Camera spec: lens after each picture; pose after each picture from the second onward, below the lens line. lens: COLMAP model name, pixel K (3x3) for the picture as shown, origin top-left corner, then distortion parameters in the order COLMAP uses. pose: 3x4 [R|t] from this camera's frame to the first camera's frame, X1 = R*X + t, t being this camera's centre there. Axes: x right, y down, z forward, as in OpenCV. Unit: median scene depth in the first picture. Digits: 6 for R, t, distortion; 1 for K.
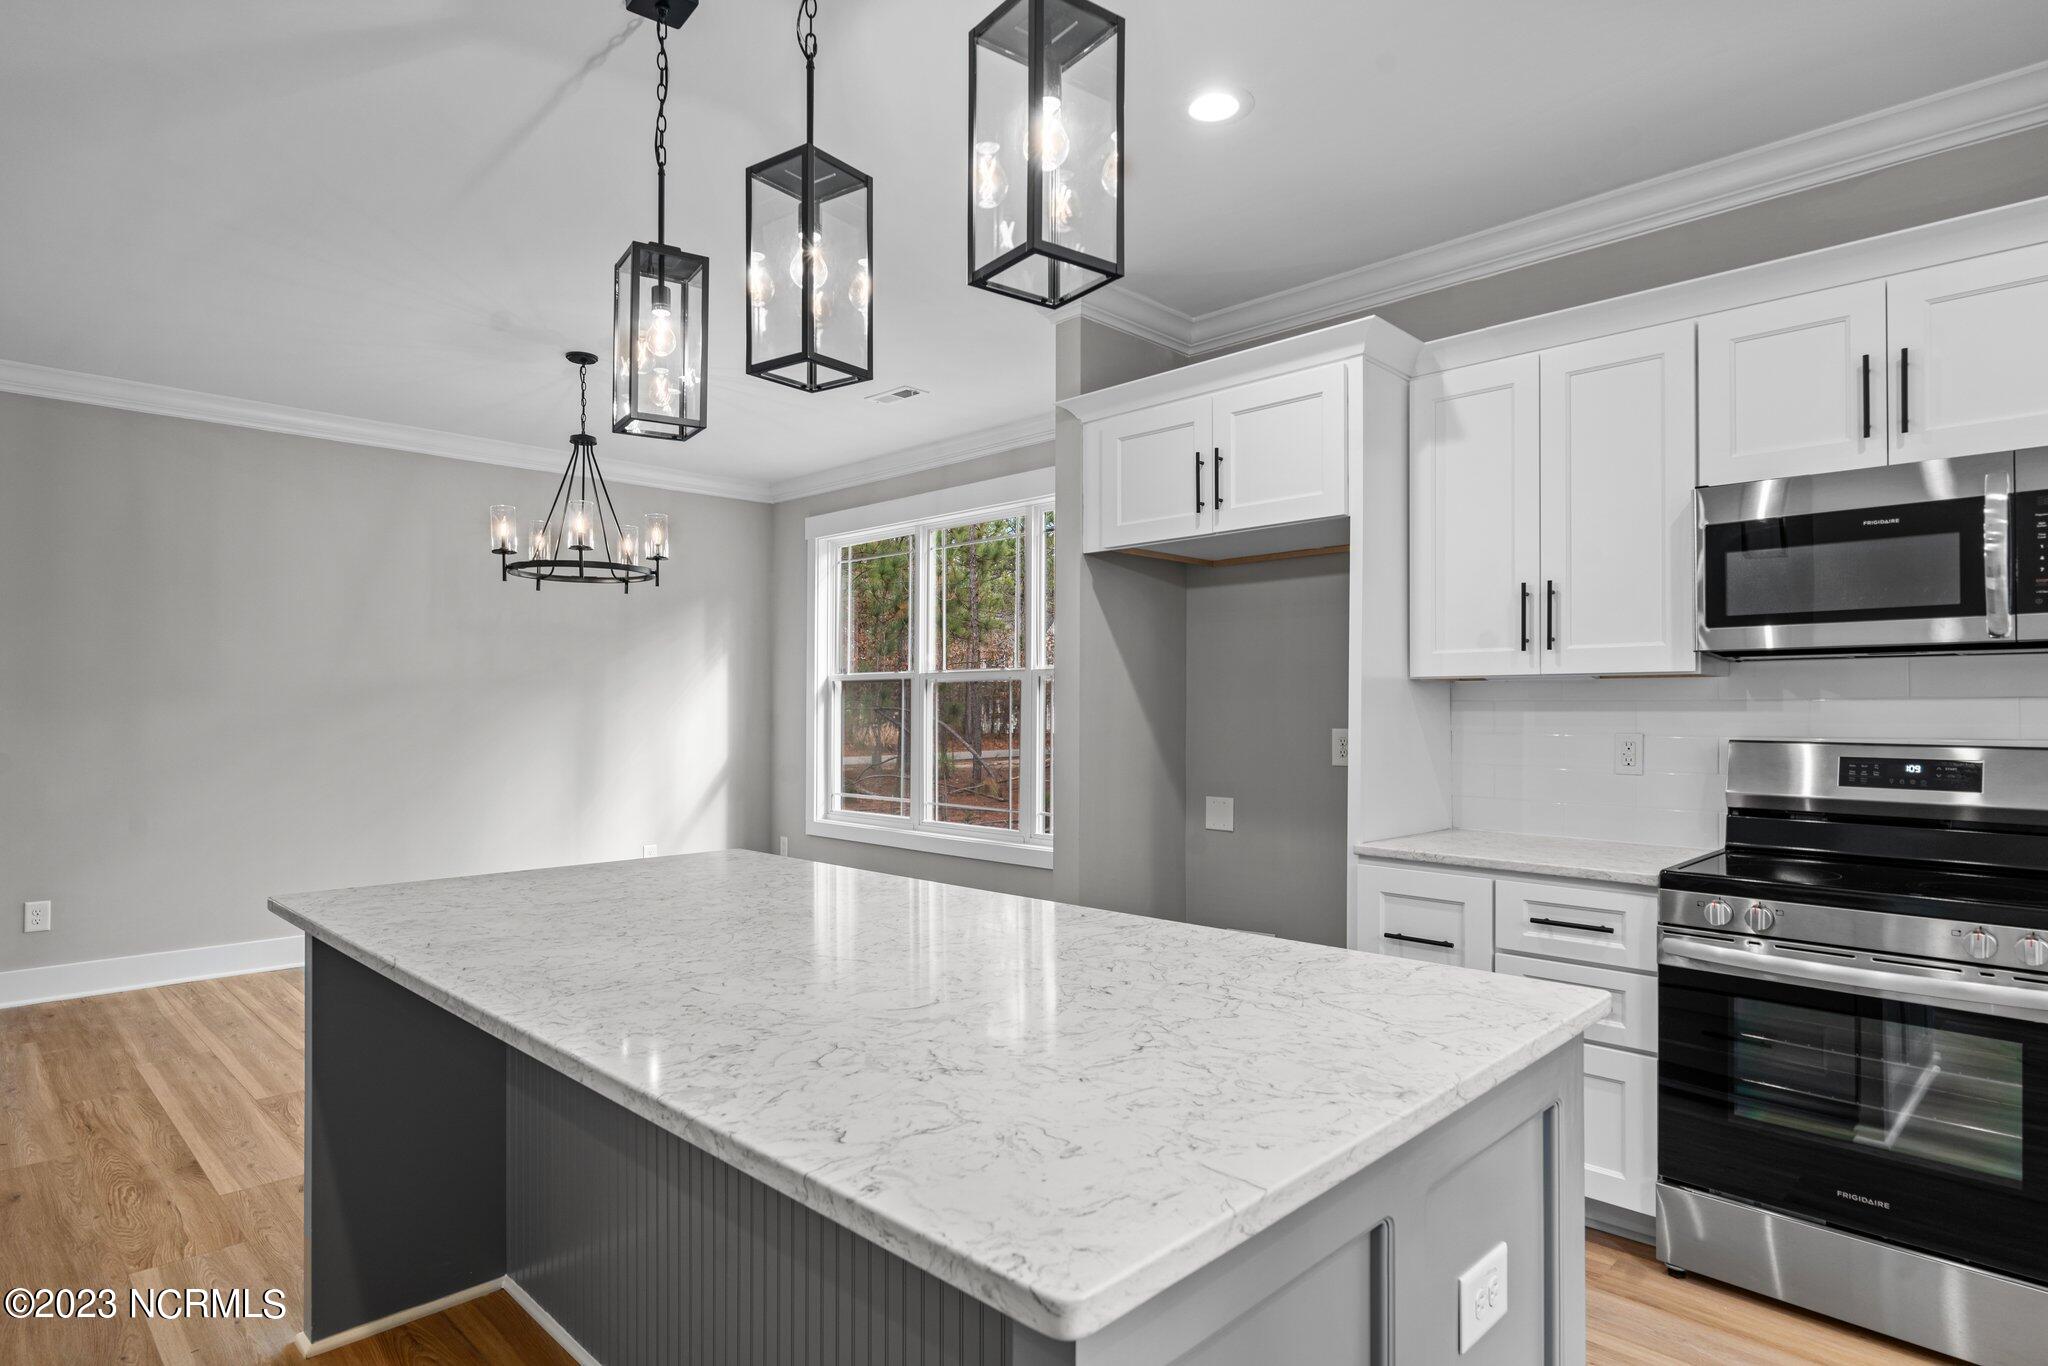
lens RADIAL K [[1108.7, 0, 1024.0], [0, 1108.7, 683.0], [0, 0, 1]] dist [-0.002756, 0.000297]
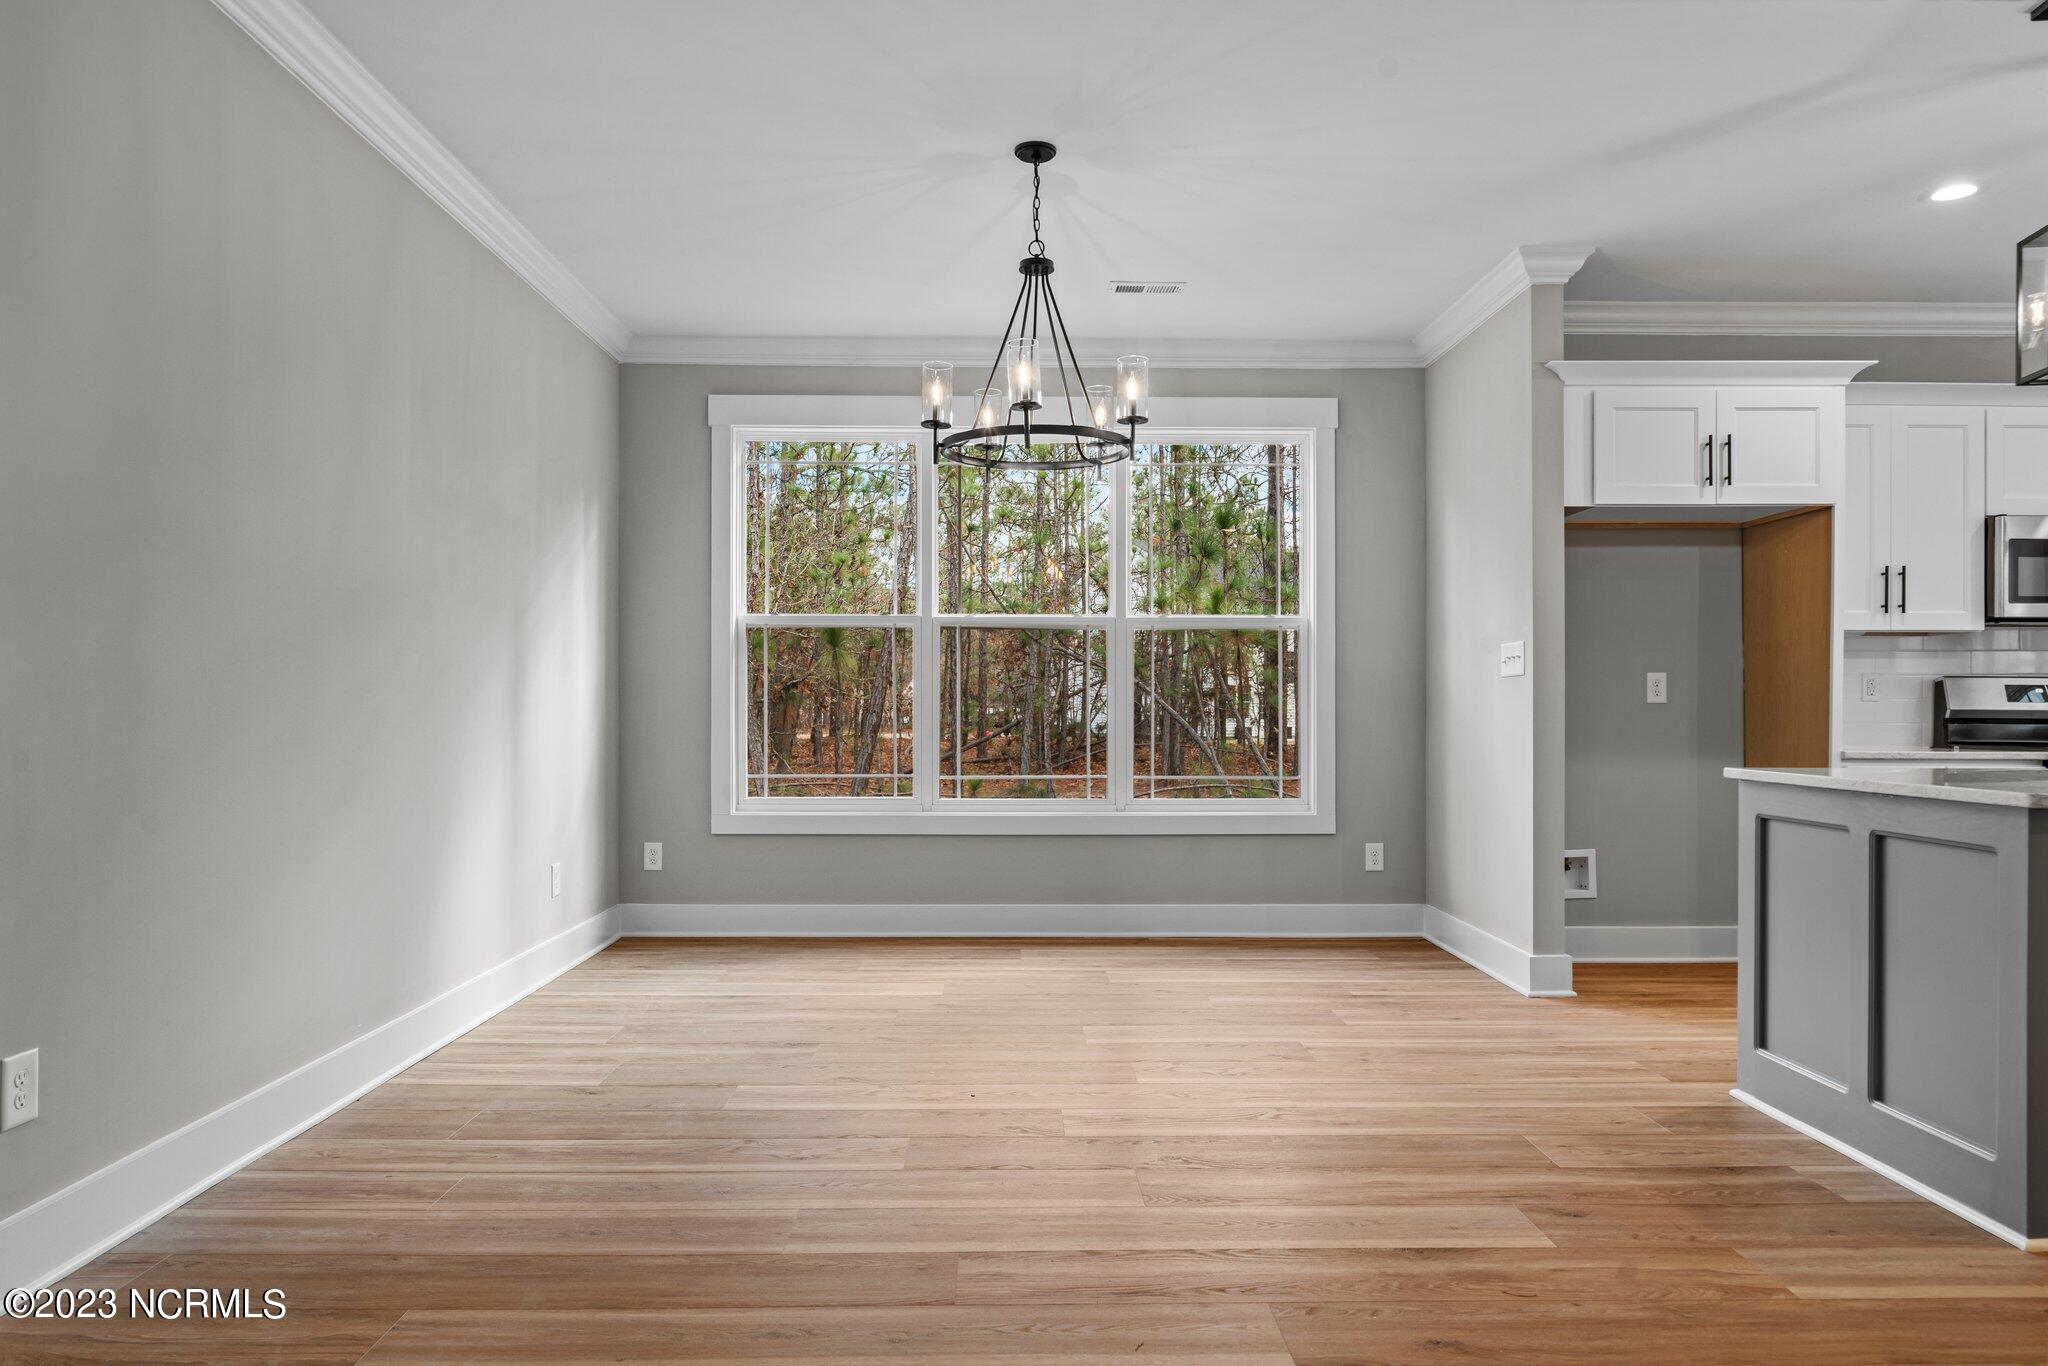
lens RADIAL K [[1284.7, 0, 1021.5], [0, 1284.7, 708.6], [0, 0, 1]] dist [-0.000226, -0.001649]
pose [[0.704343, -0.004738, 0.709844, -1.389279], [-0.016989, 0.999579, 0.023528, 0.068243], [-0.709657, -0.028631, 0.703965, 0.562072]]
